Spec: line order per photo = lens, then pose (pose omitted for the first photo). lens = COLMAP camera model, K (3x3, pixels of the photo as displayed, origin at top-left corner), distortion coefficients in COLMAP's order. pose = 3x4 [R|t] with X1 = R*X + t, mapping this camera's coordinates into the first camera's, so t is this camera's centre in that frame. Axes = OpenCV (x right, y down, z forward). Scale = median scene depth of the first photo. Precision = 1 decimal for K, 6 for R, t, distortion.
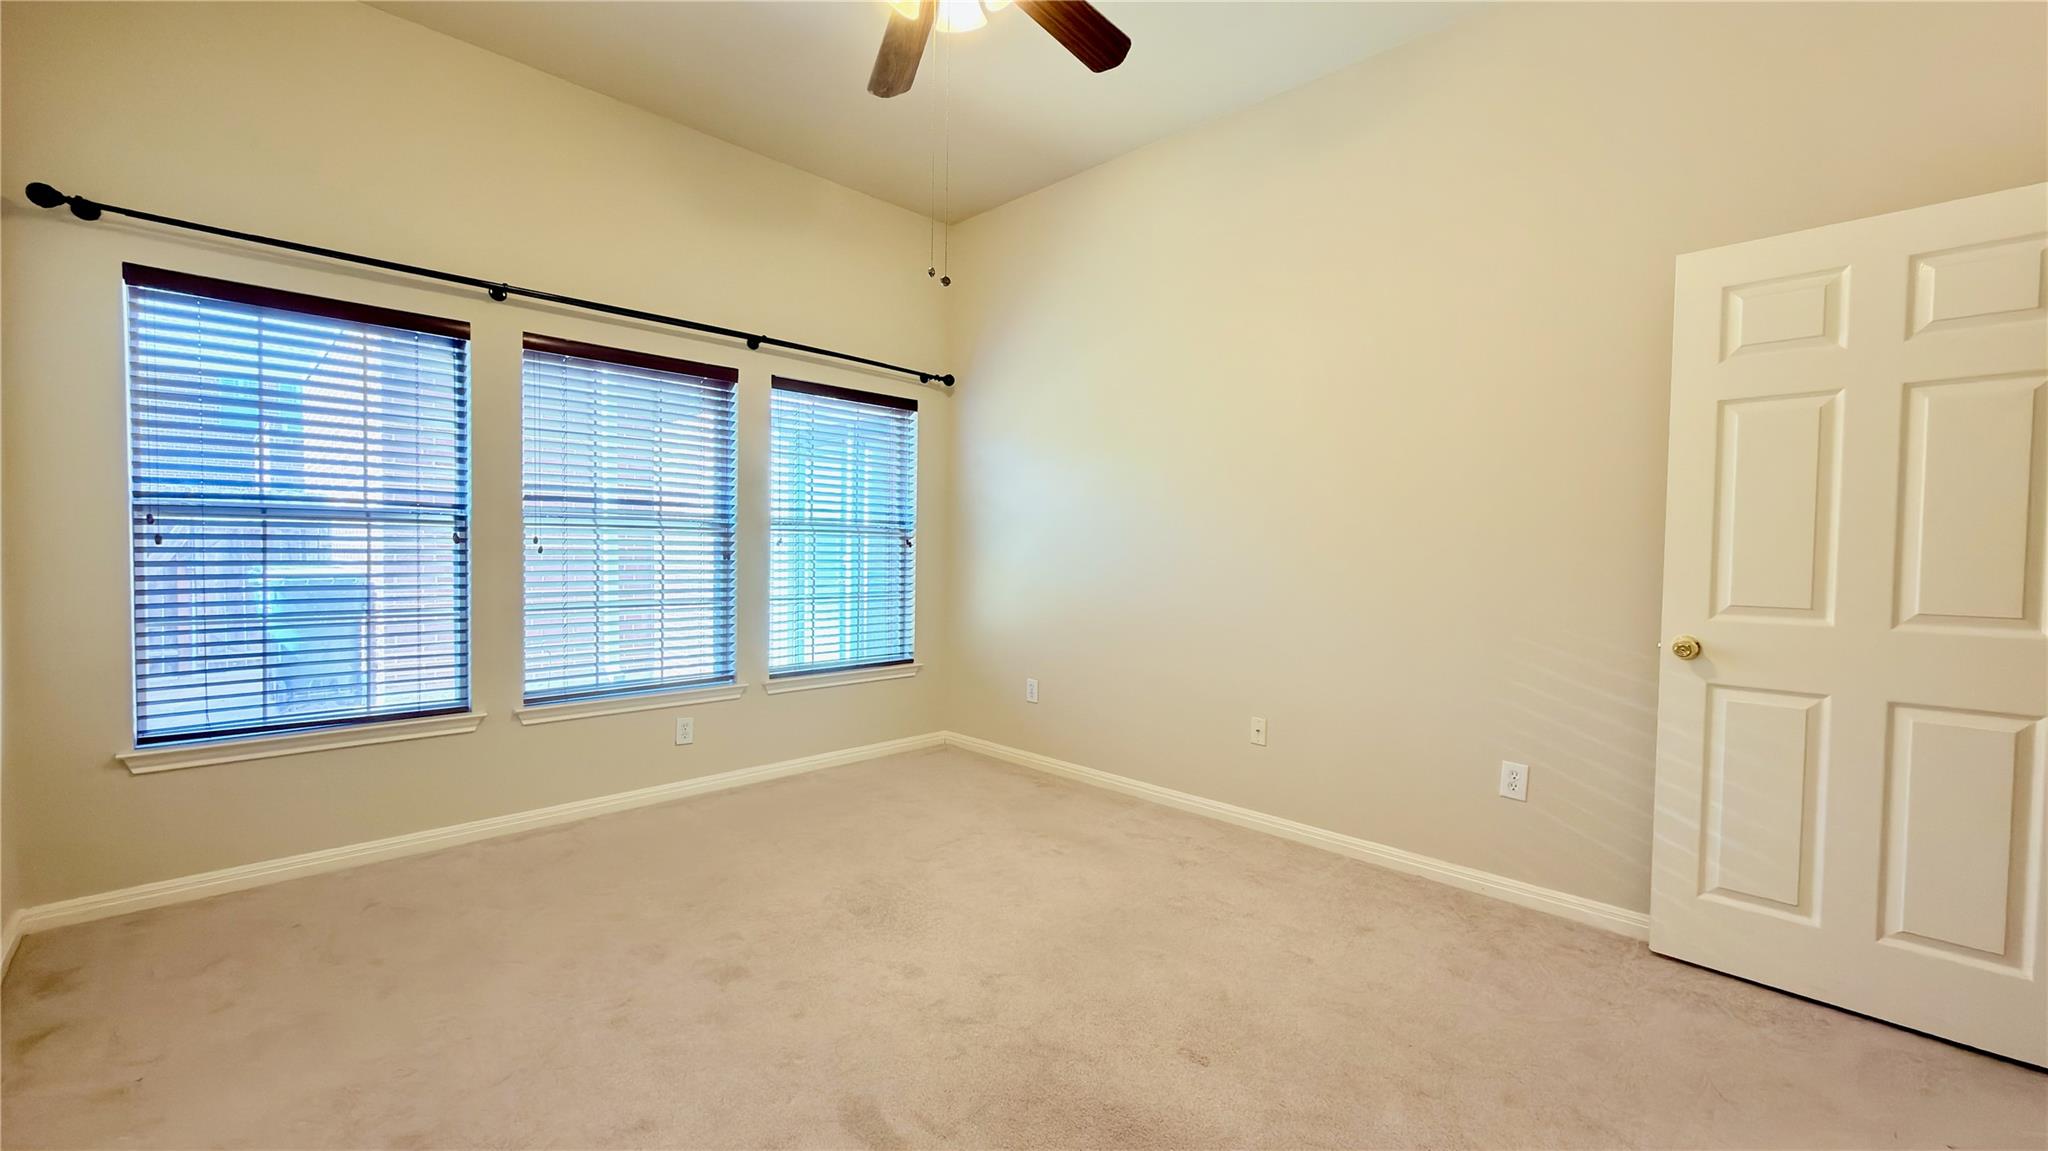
lens RADIAL K [[803.3, 0, 1028.8], [0, 803.3, 569.2], [0, 0, 1]] dist [0.000539, 0.000142]
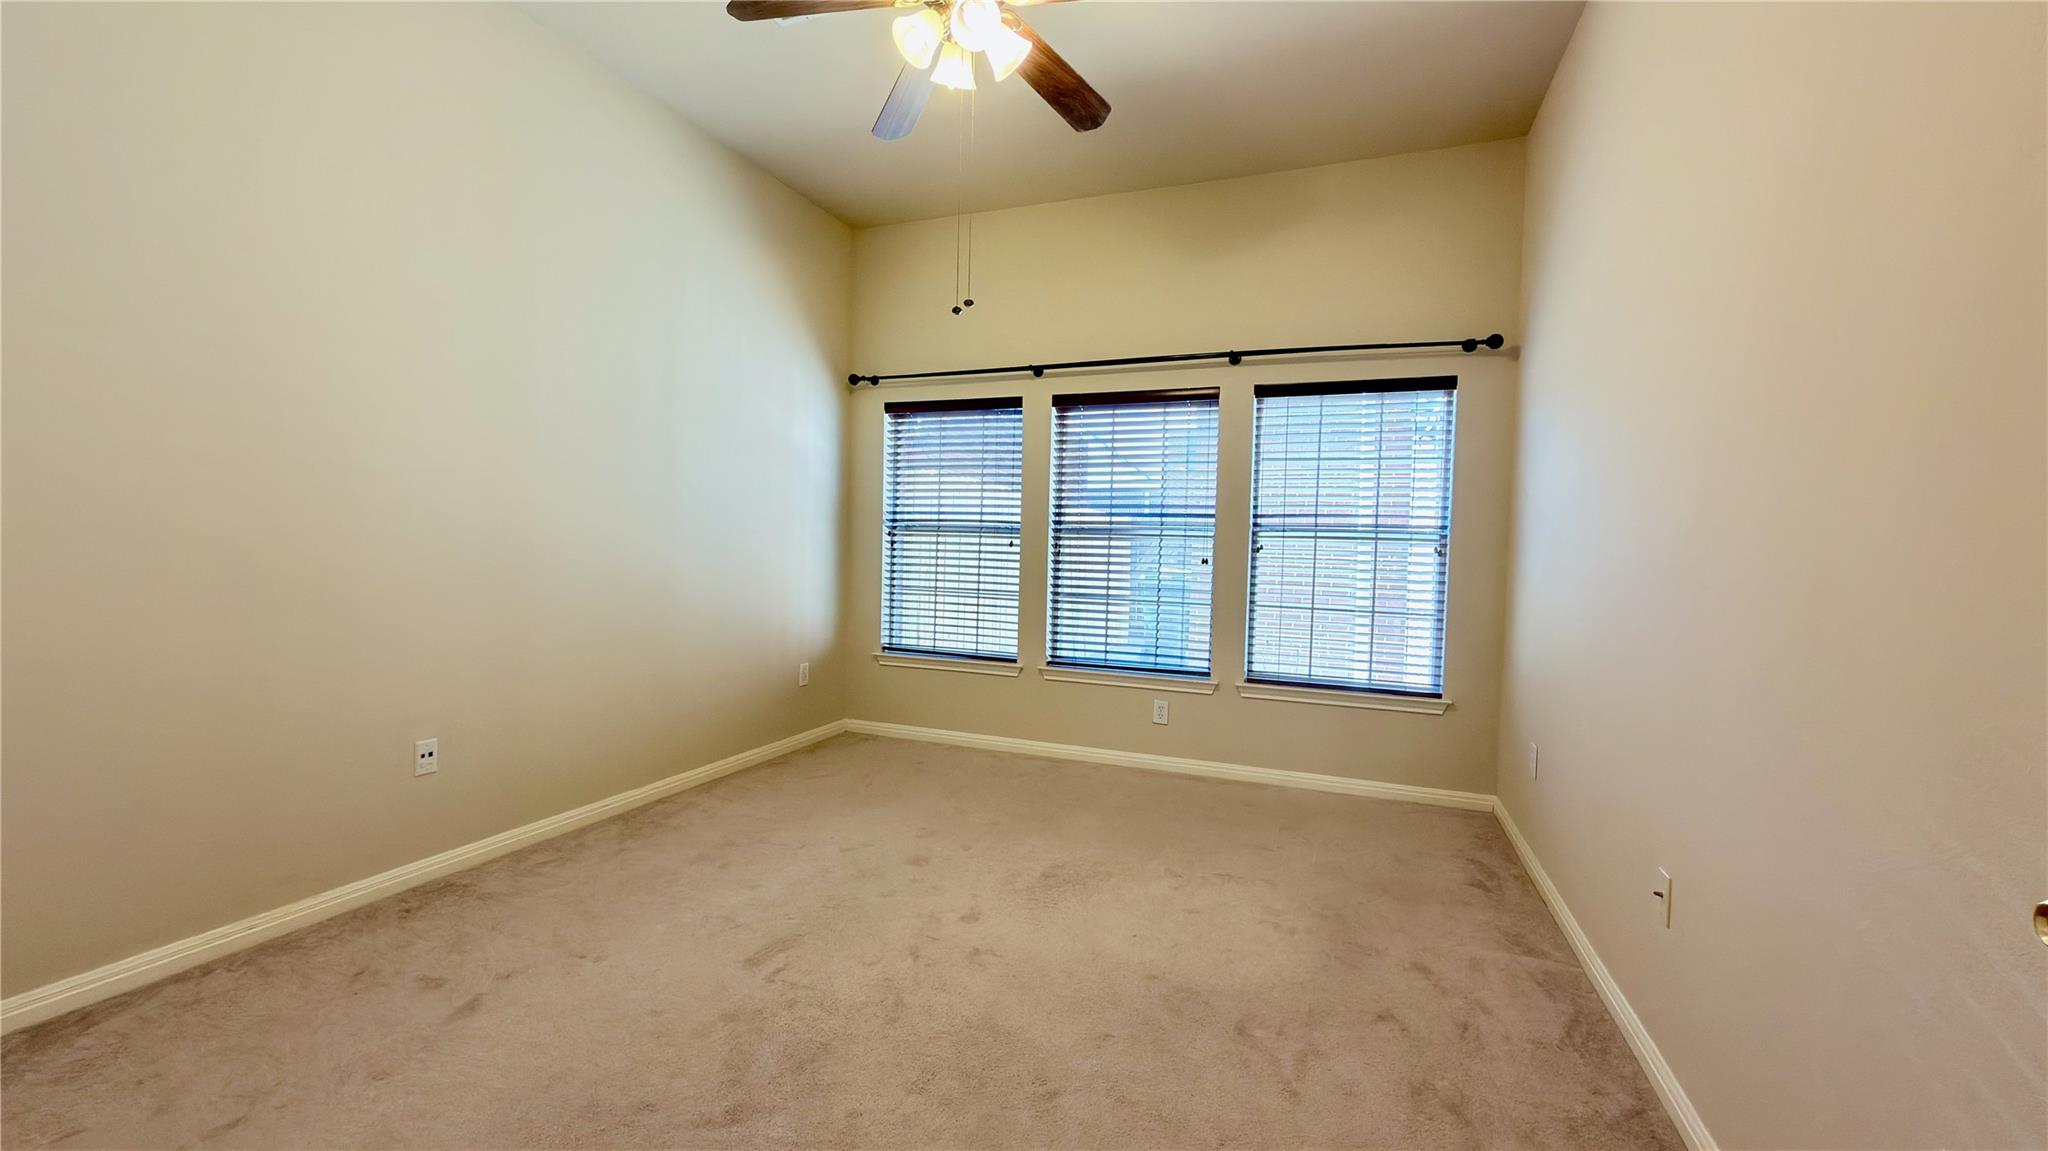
lens RADIAL K [[803.3, 0, 1028.8], [0, 803.3, 569.2], [0, 0, 1]] dist [0.000539, 0.000142]
pose [[0.408829, 0.019575, -0.912401, 0.583580], [-0.044418, 0.999012, 0.001530, 0.004272], [0.911529, 0.039901, 0.409295, 0.381470]]
